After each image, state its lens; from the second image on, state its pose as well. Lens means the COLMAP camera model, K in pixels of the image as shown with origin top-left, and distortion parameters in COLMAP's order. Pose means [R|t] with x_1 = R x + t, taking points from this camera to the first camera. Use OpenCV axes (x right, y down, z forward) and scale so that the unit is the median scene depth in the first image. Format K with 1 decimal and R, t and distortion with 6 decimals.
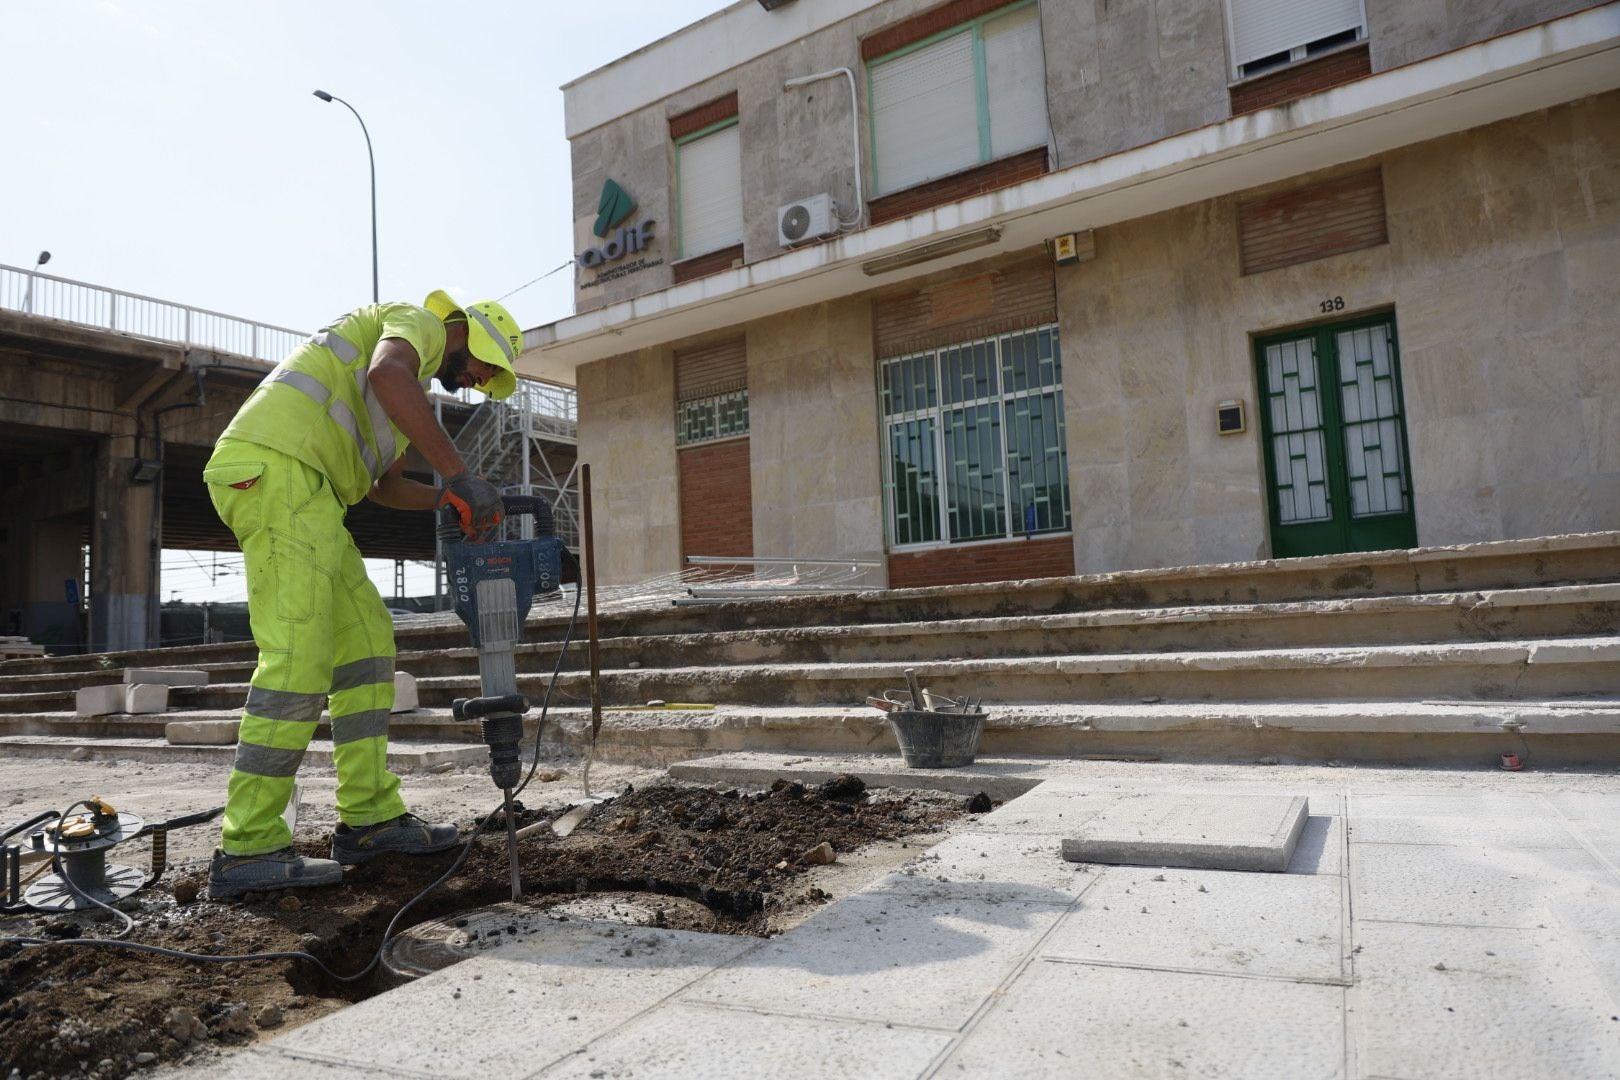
lens RADIAL K [[1097.8, 0, 810.0], [0, 1097.8, 540.0], [0, 0, 1]] dist [-0.004433, -0.000559]
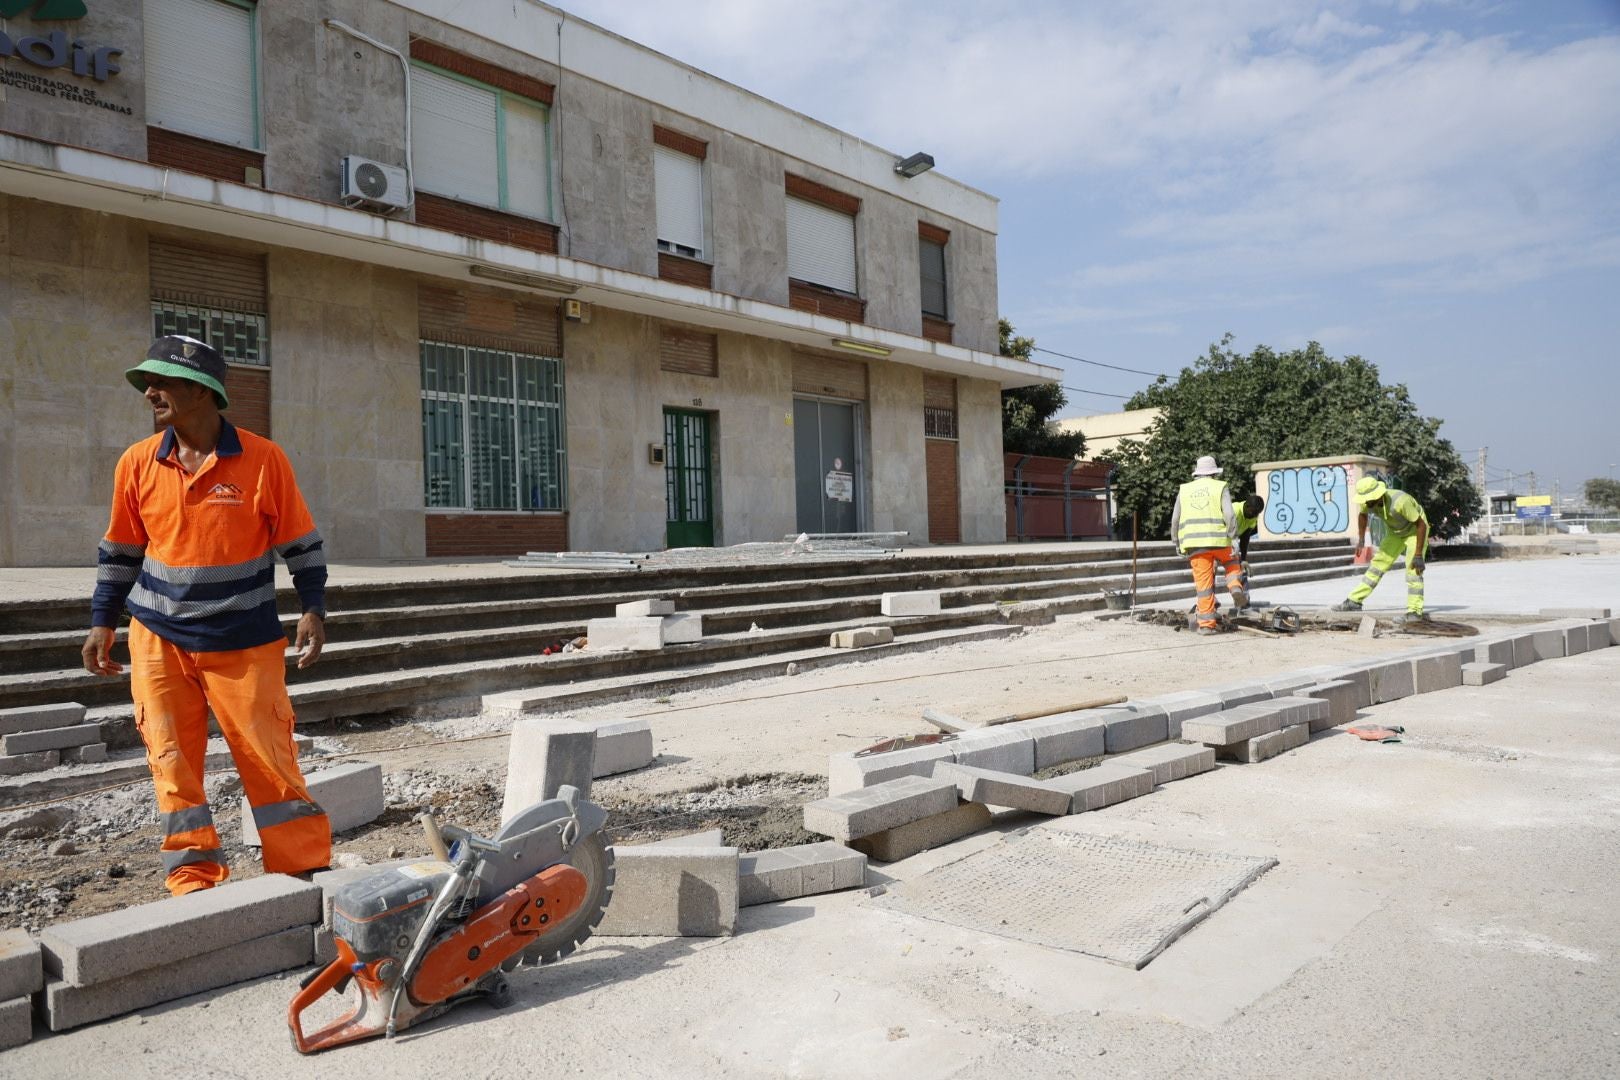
lens RADIAL K [[1057.9, 0, 810.0], [0, 1057.9, 540.0], [0, 0, 1]] dist [-0.006373, -0.000957]
pose [[0.098366, 0.055721, 0.993589, -1.056405], [-0.065899, 0.996604, -0.049366, 0.073081], [-0.992966, -0.060620, 0.101704, 0.545770]]
